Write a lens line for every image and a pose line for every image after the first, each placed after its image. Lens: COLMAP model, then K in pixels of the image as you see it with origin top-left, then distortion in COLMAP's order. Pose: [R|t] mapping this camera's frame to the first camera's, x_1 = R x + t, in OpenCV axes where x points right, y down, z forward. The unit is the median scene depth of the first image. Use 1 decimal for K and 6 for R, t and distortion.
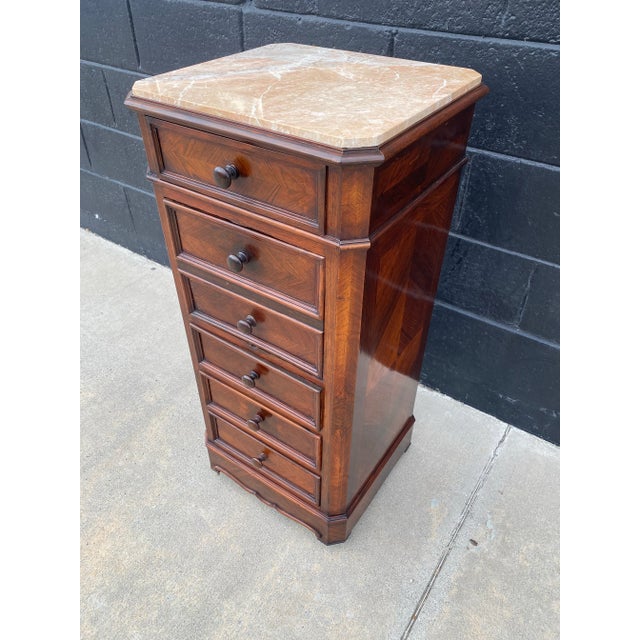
lens RADIAL K [[490.2, 0, 315.6], [0, 490.2, 322.2], [0, 0, 1]] dist [-0.002252, -0.011500]
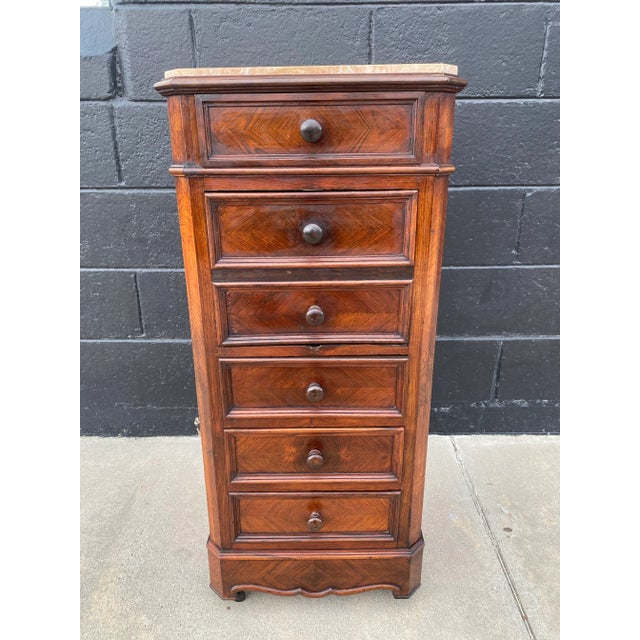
lens RADIAL K [[490.2, 0, 320.7], [0, 490.2, 316.7], [0, 0, 1]] dist [-0.002252, -0.011500]
pose [[0.831011, -0.208283, 0.515789, -0.427866], [0.373811, 0.895771, -0.240538, 0.164120], [-0.411929, 0.392698, 0.822255, 0.174721]]
